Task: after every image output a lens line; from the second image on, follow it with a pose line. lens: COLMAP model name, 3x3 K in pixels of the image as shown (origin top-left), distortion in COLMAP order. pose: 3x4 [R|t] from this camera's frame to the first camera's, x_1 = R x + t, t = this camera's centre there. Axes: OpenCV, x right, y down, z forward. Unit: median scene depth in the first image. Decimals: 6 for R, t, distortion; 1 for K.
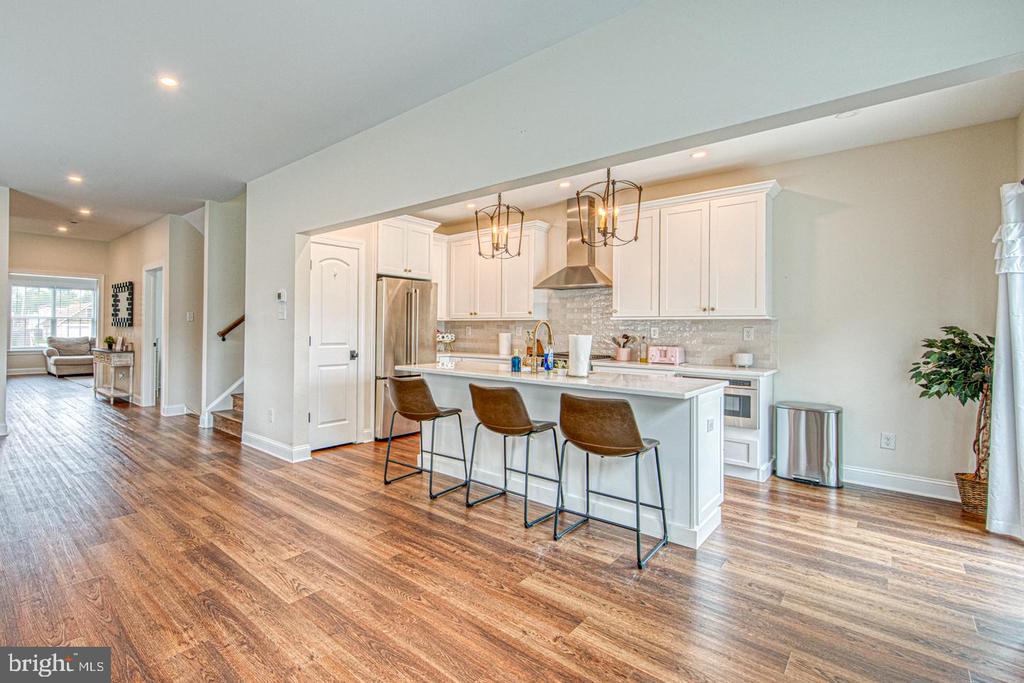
lens RADIAL K [[408.3, 0, 452.3], [0, 408.3, 324.8], [0, 0, 1]] dist [-0.000579, -0.000024]
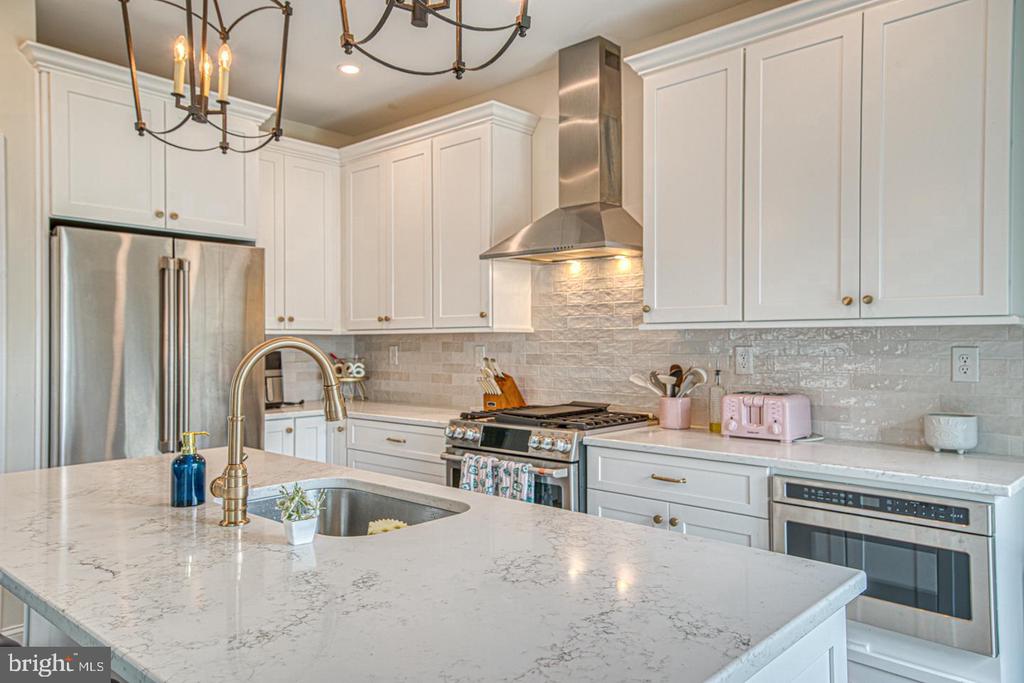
lens RADIAL K [[722.1, 0, 512.0], [0, 722.1, 341.5], [0, 0, 1]] dist [0.059498, 0.002411]
pose [[0.998187, -0.012255, 0.058935, 0.212999], [0.012078, 0.999921, 0.003361, -0.004662], [-0.058972, -0.002643, 0.998256, 0.273293]]
